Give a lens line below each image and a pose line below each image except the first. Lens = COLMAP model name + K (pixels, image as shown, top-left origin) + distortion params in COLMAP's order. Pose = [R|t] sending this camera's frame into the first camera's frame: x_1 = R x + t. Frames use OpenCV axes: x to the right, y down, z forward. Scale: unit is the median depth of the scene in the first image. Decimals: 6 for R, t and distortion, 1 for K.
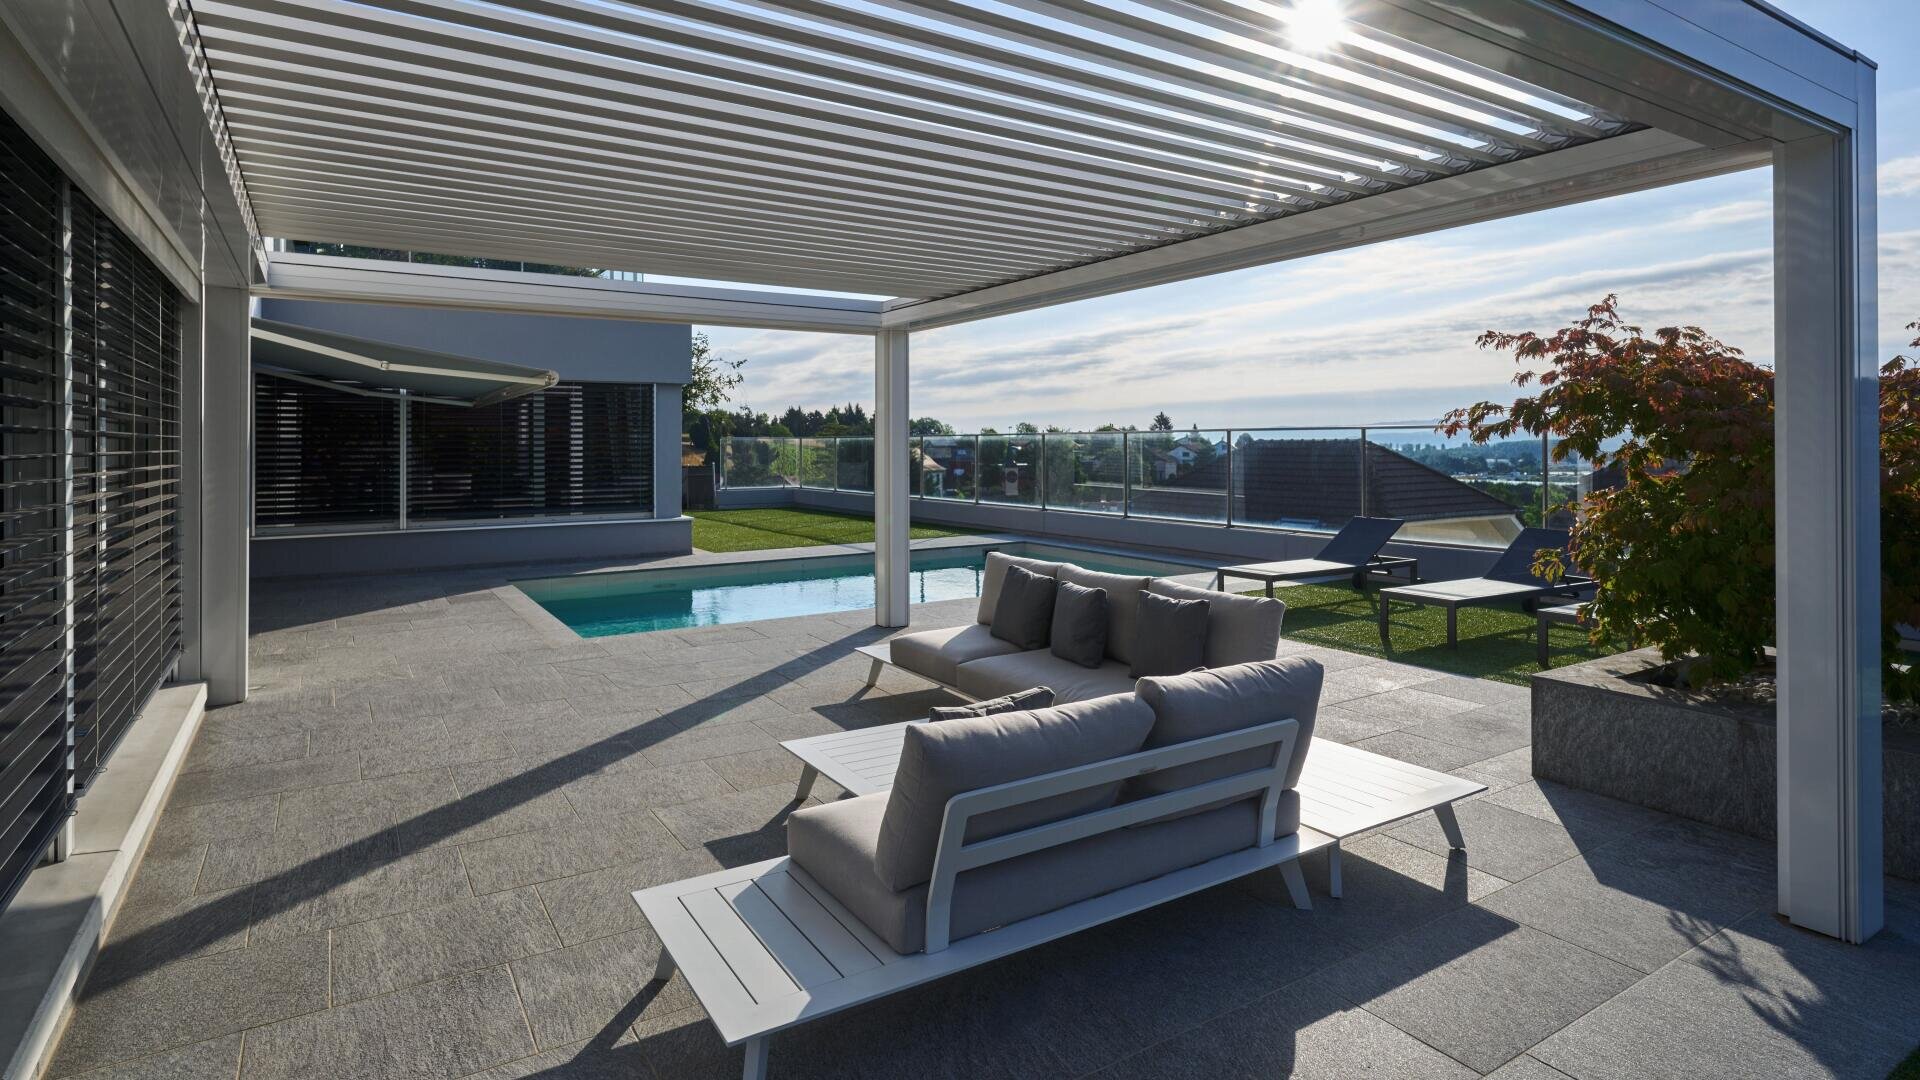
lens RADIAL K [[996.2, 0, 964.1], [0, 996.2, 440.9], [0, 0, 1]] dist [0.002987, -0.001366]
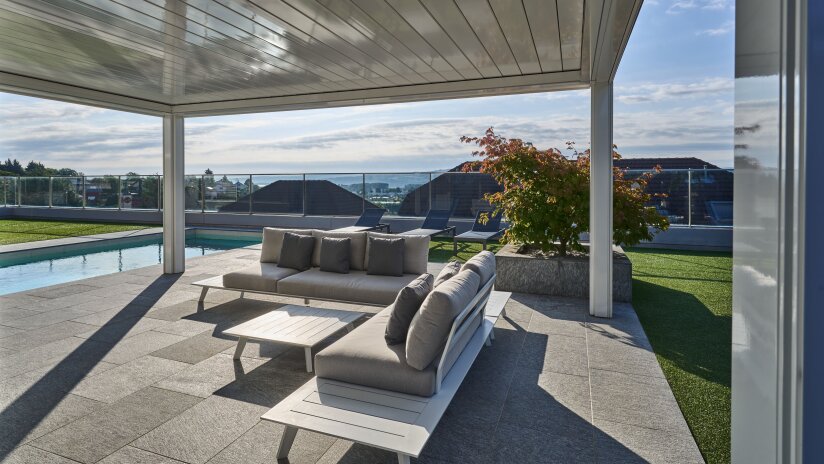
lens RADIAL K [[427.6, 0, 413.8], [0, 427.6, 189.5], [0, 0, 1]] dist [0.002987, -0.001366]
pose [[0.798054, -0.005171, 0.602564, -0.301010], [-0.004680, 0.999880, 0.014779, 0.021263], [-0.602568, -0.014614, 0.797934, 0.127697]]
